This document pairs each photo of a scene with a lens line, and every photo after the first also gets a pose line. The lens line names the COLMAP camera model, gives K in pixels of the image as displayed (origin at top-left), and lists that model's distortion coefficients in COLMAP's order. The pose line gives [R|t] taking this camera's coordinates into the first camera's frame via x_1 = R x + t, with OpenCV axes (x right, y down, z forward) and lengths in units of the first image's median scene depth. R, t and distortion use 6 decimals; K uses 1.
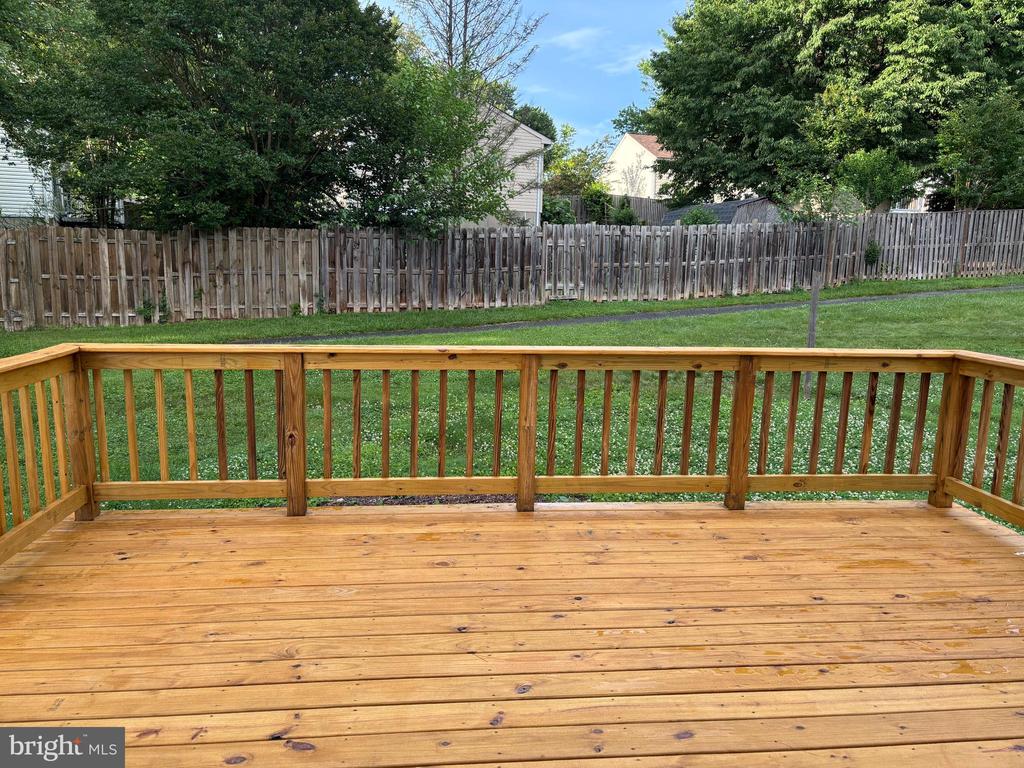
lens RADIAL K [[778.7, 0, 511.3], [0, 778.7, 381.7], [0, 0, 1]] dist [0.022603, -0.015236]
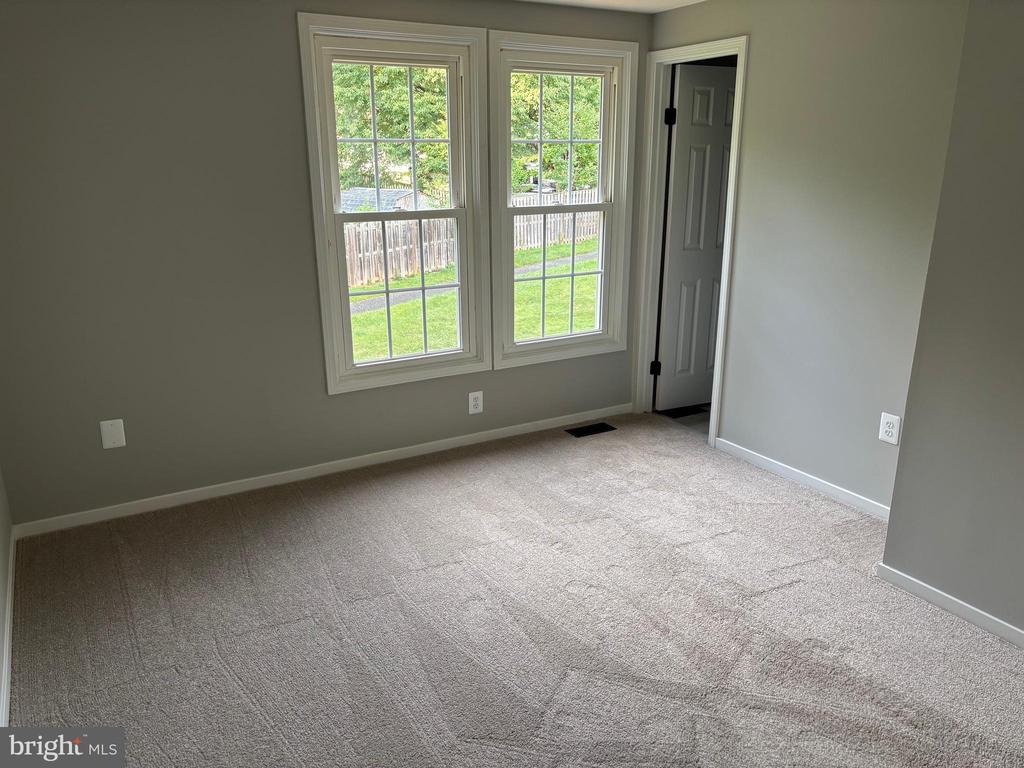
lens RADIAL K [[778.7, 0, 516.3], [0, 778.7, 386.8], [0, 0, 1]] dist [0.022603, -0.015236]
pose [[0.907233, -0.144523, 0.395020, -0.064120], [0.086385, 0.983119, 0.161288, -0.122239], [-0.411661, -0.112202, 0.904403, -0.209889]]
